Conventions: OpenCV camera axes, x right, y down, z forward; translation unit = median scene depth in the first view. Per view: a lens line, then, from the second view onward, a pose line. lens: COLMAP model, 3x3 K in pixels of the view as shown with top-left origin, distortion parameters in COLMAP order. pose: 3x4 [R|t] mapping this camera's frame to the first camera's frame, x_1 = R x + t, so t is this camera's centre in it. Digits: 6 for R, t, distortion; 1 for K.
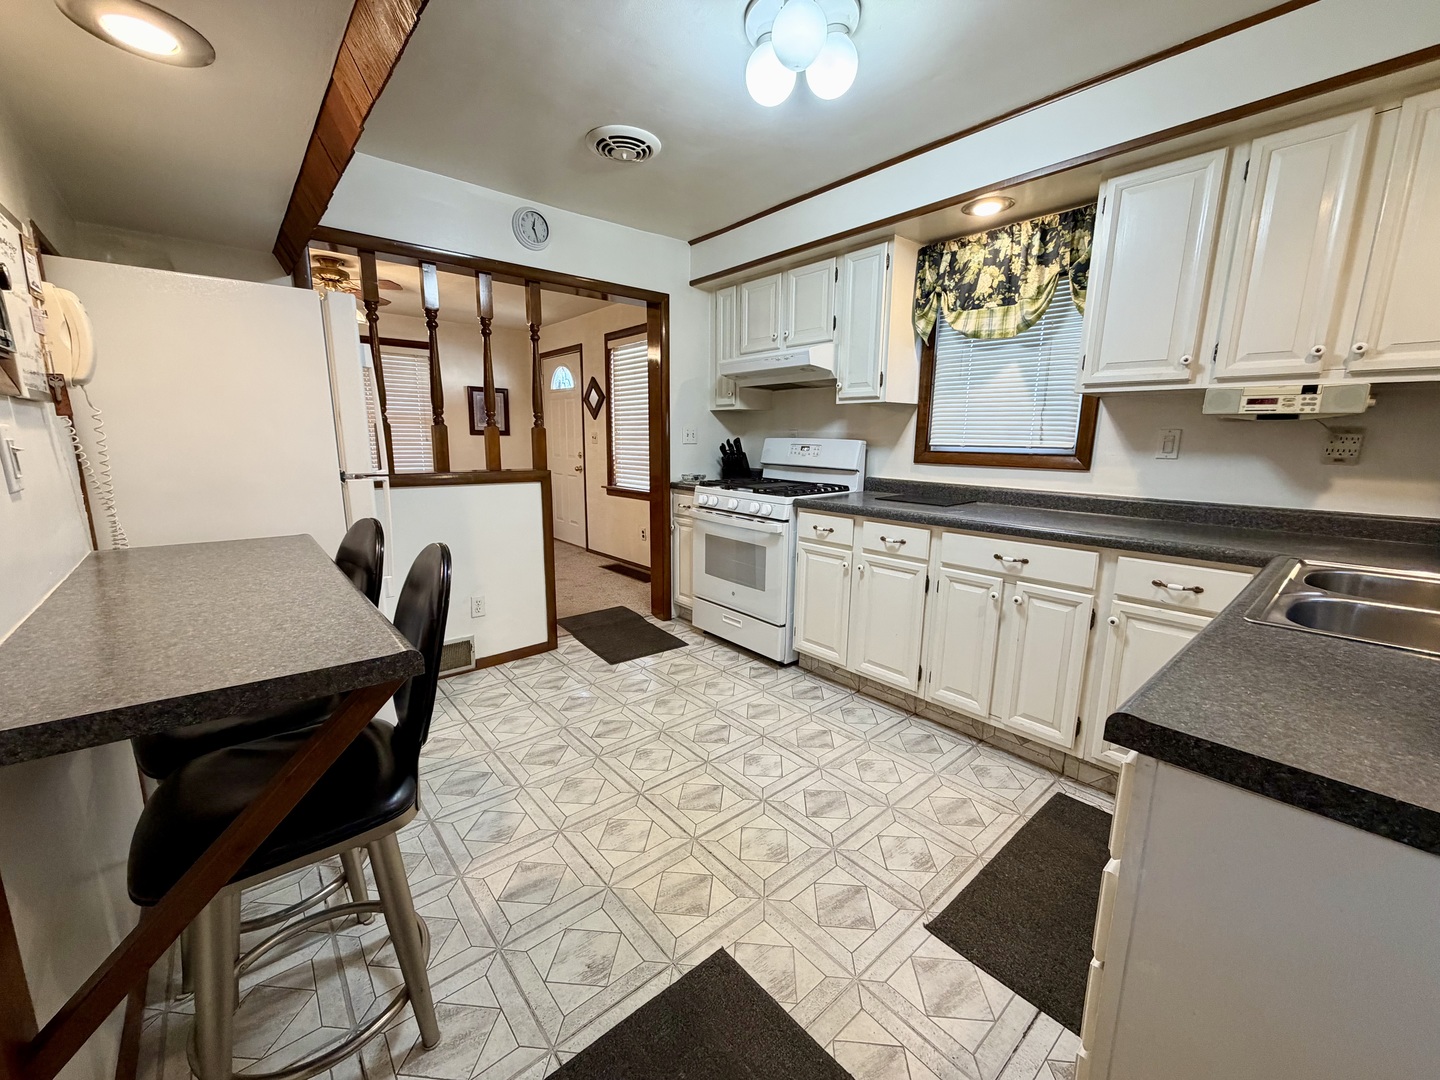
lens RADIAL K [[577.0, 0, 711.4], [0, 577.0, 539.6], [0, 0, 1]] dist [-0.000212, -0.000034]
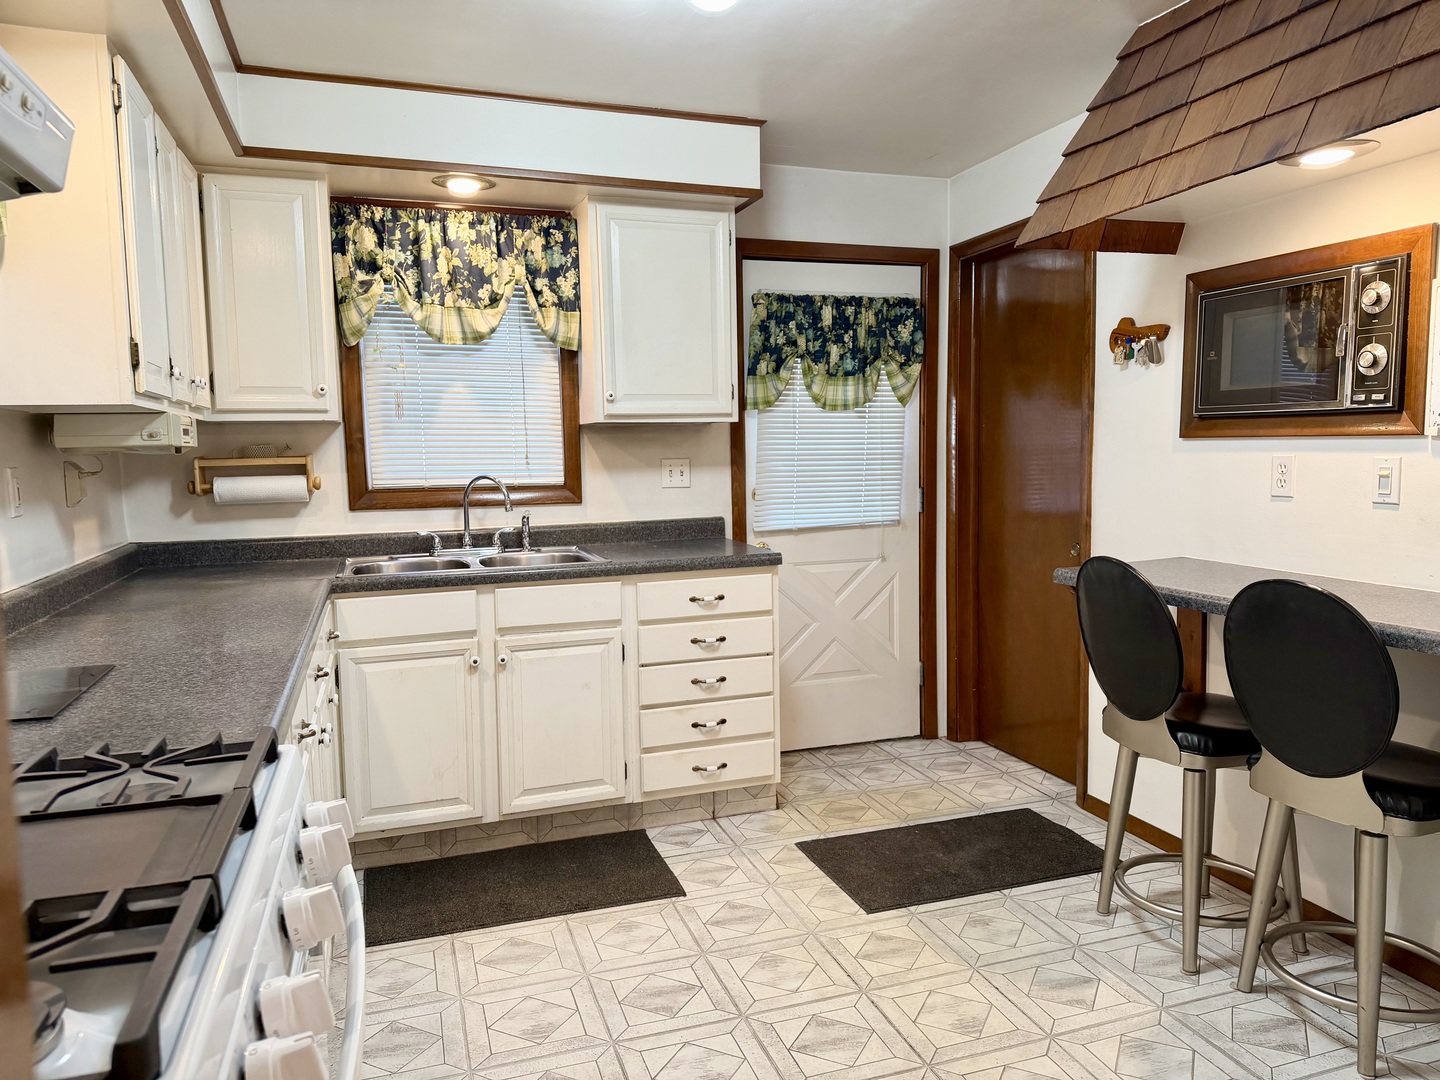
lens RADIAL K [[983.7, 0, 727.9], [0, 983.7, 538.8], [0, 0, 1]] dist [0.158618, -0.333287]
pose [[-0.932184, -0.027462, 0.360941, -0.279142], [0.073713, 0.961824, 0.263555, -0.361195], [-0.354400, 0.272288, -0.894573, 1.793520]]
